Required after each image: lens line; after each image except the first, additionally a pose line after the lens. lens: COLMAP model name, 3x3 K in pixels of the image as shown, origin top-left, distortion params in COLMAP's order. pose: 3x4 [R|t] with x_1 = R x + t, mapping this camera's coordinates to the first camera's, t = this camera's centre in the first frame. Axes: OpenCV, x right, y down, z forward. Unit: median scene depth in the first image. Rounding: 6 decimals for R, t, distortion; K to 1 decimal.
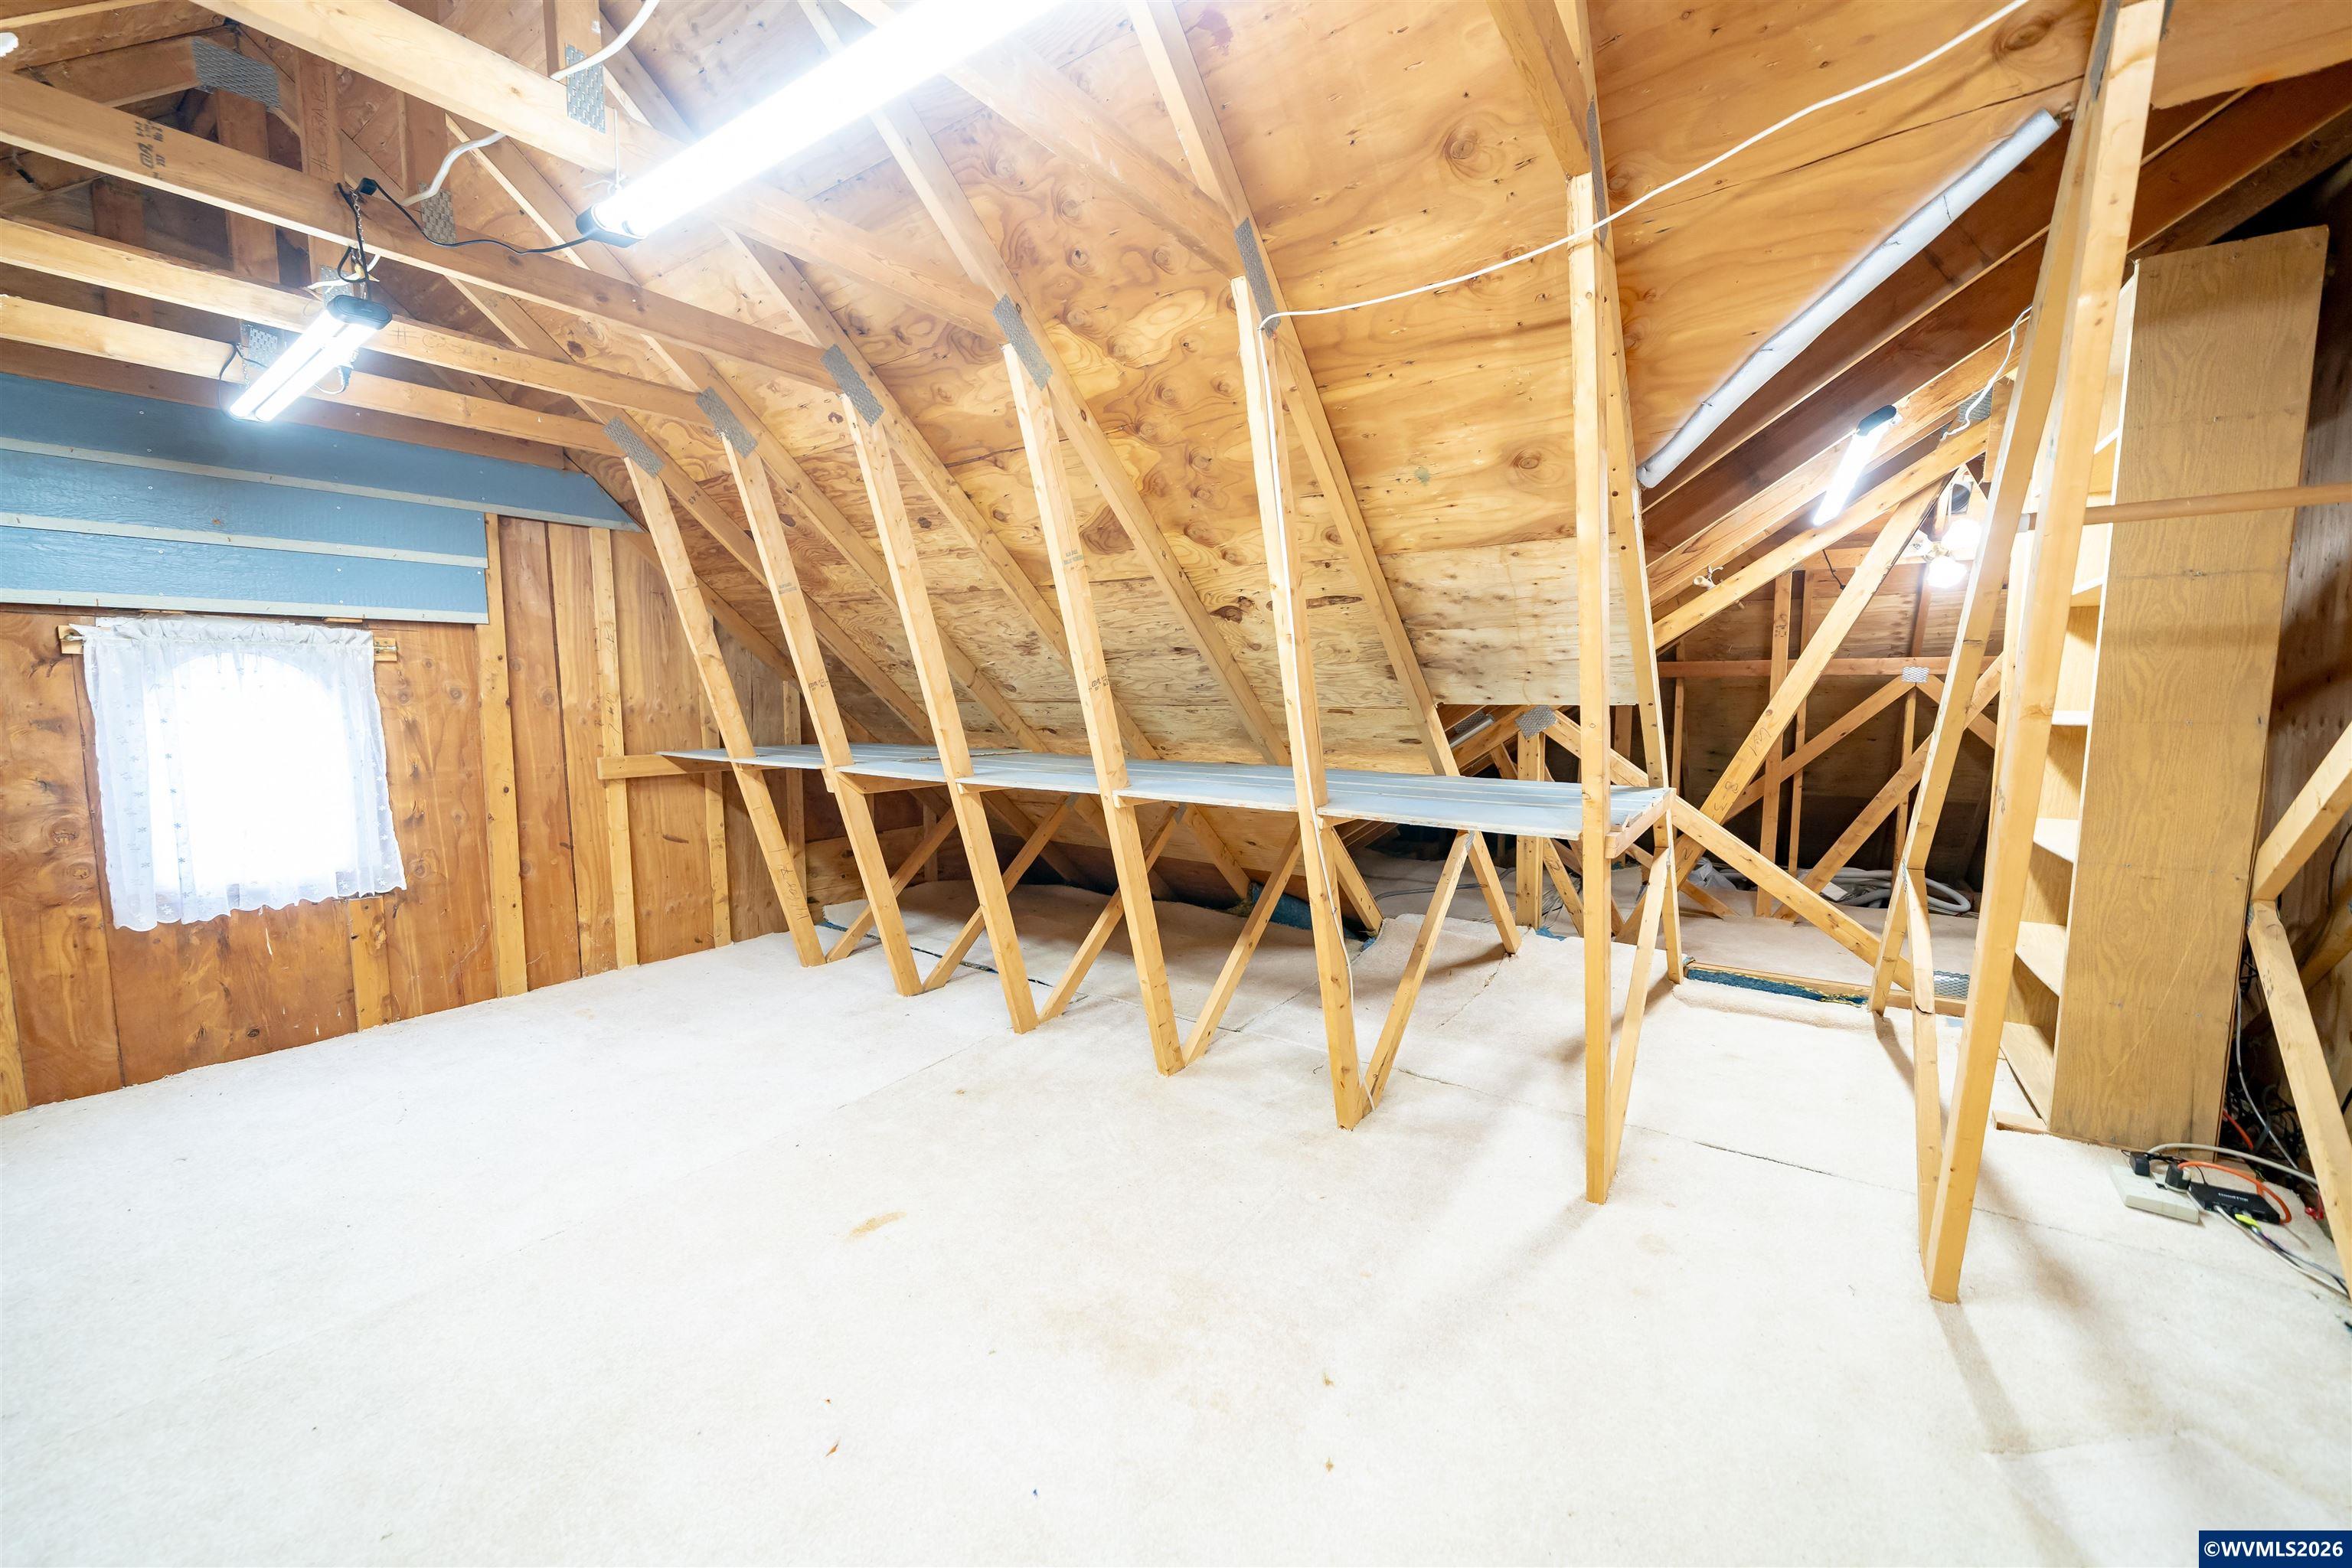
lens RADIAL K [[895.9, 0, 1161.9], [0, 895.9, 778.4], [0, 0, 1]] dist [-0.003491, -0.000191]
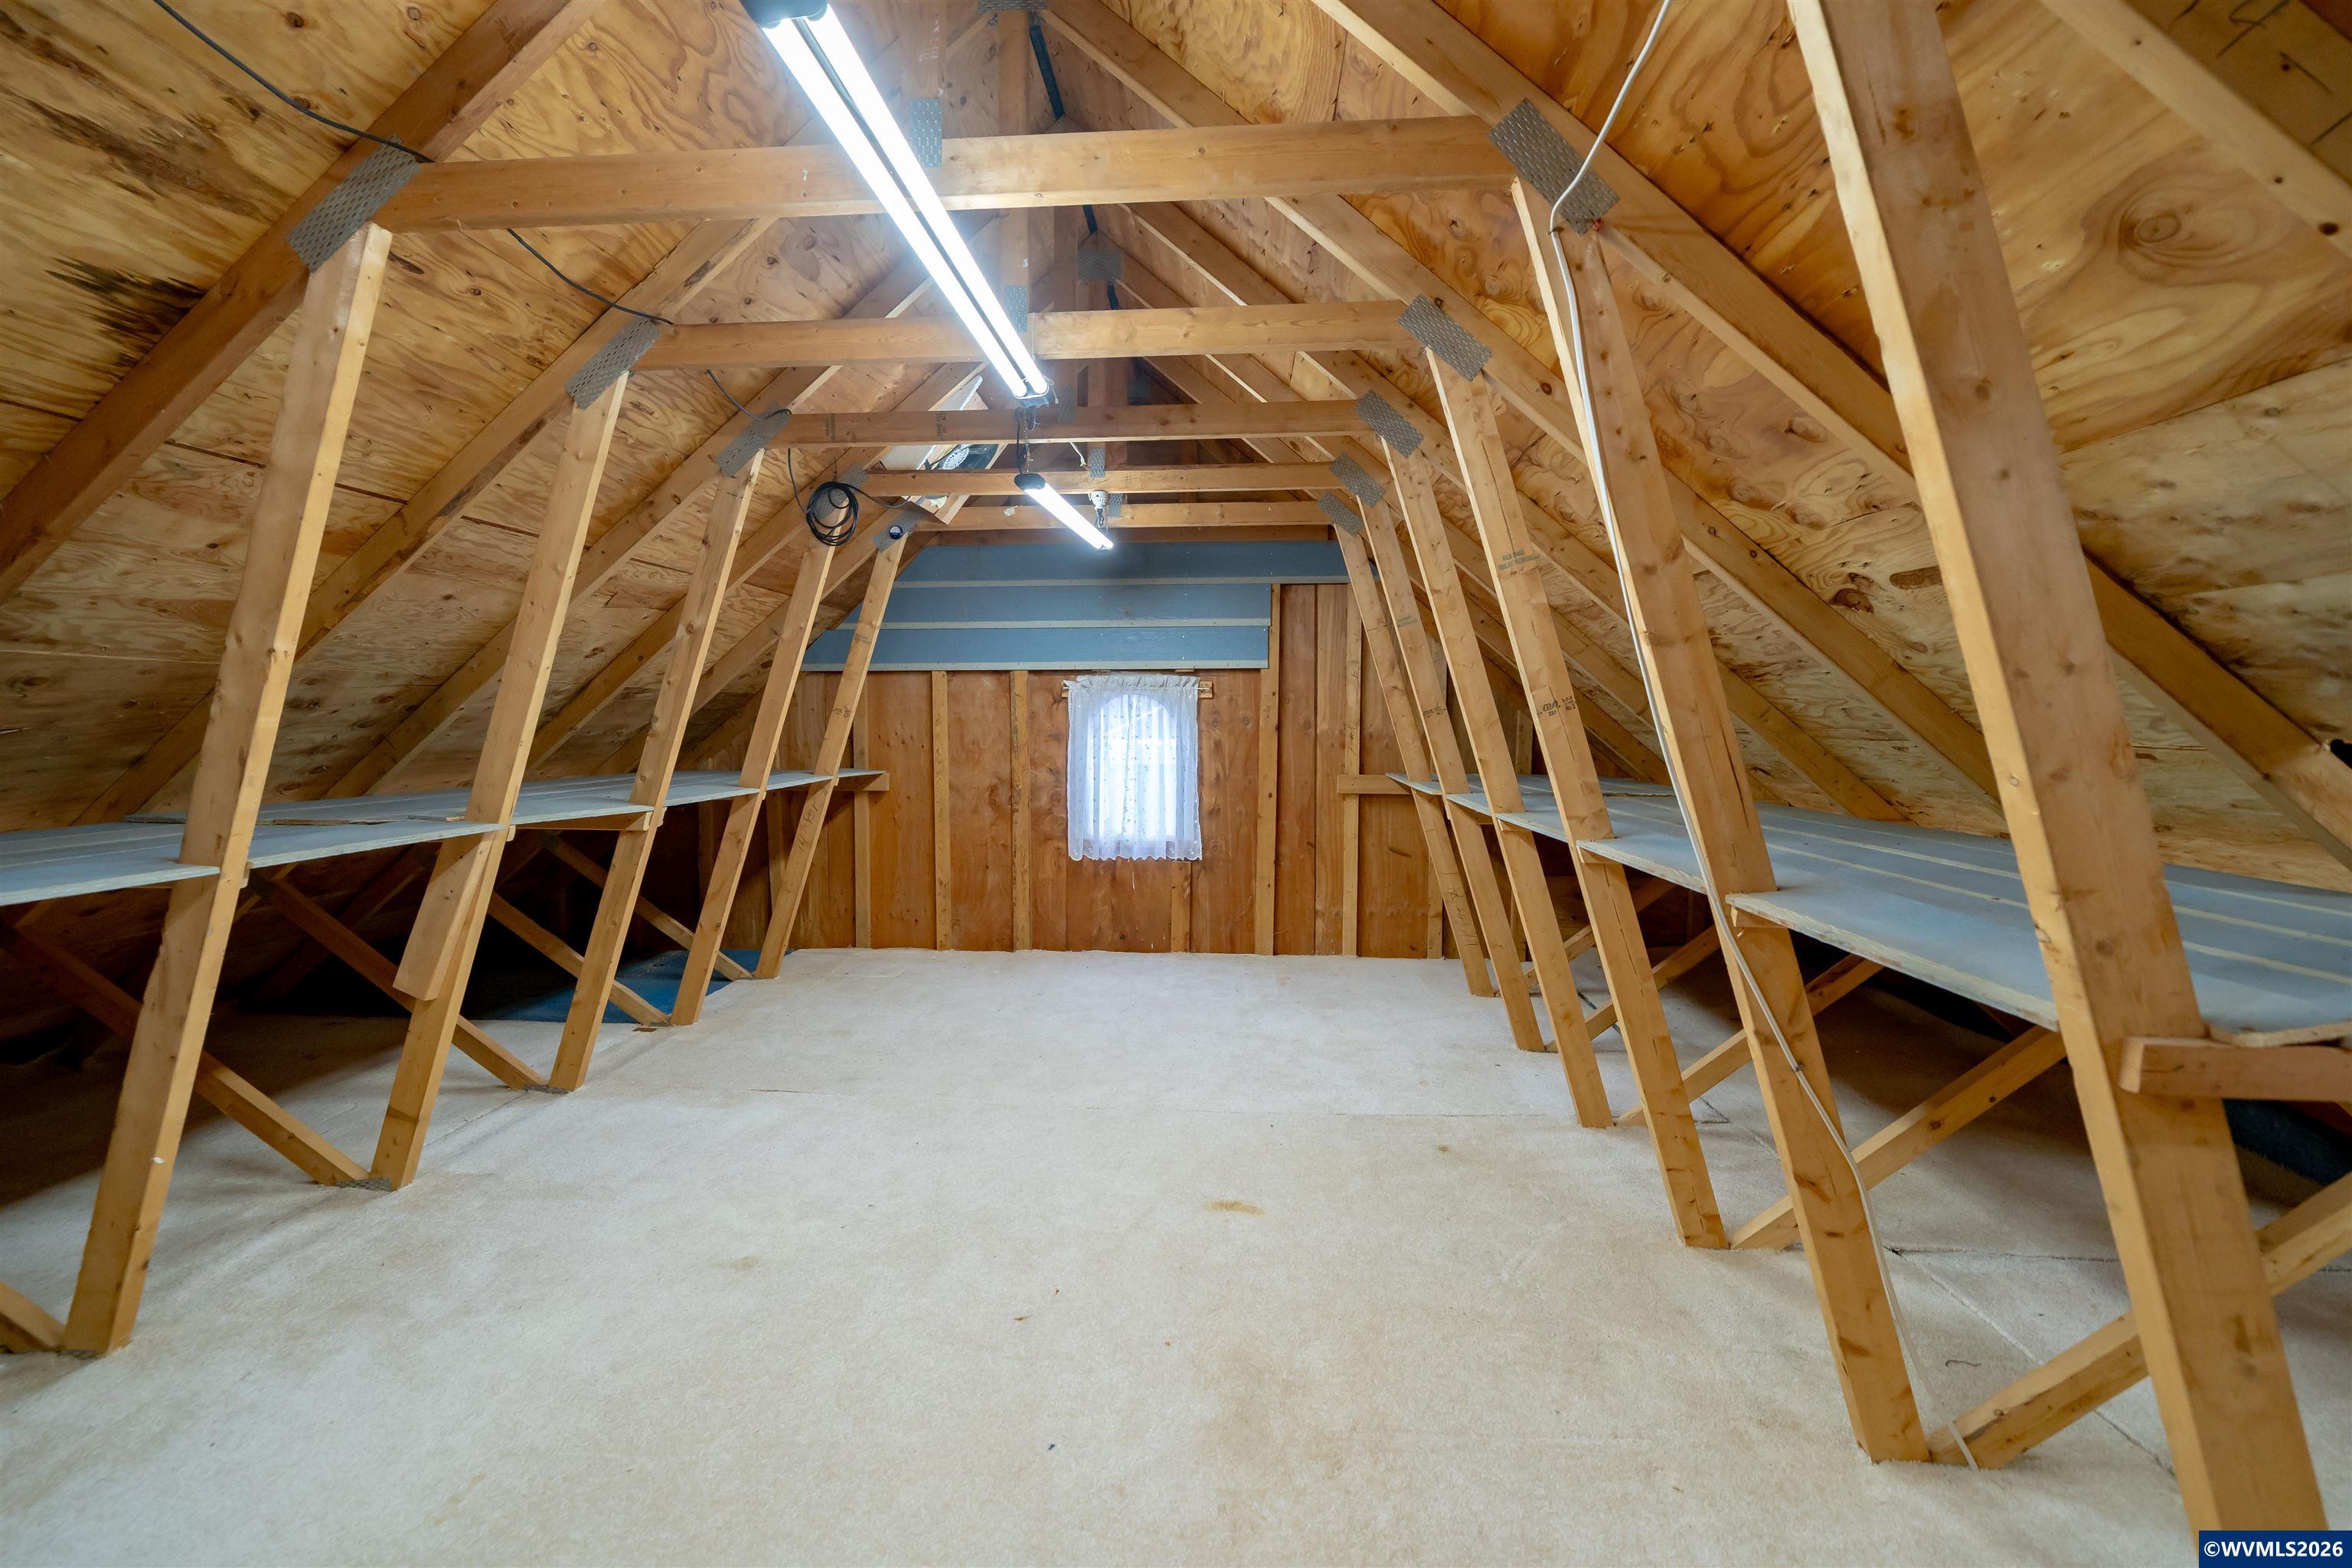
lens RADIAL K [[916.4, 0, 1177.7], [0, 916.4, 776.3], [0, 0, 1]] dist [0.000167, 0.000112]
pose [[0.523374, 0.052098, -0.850509, 0.342679], [-0.086198, 0.996246, 0.007982, -0.014426], [0.847732, 0.069135, 0.525900, 0.198433]]
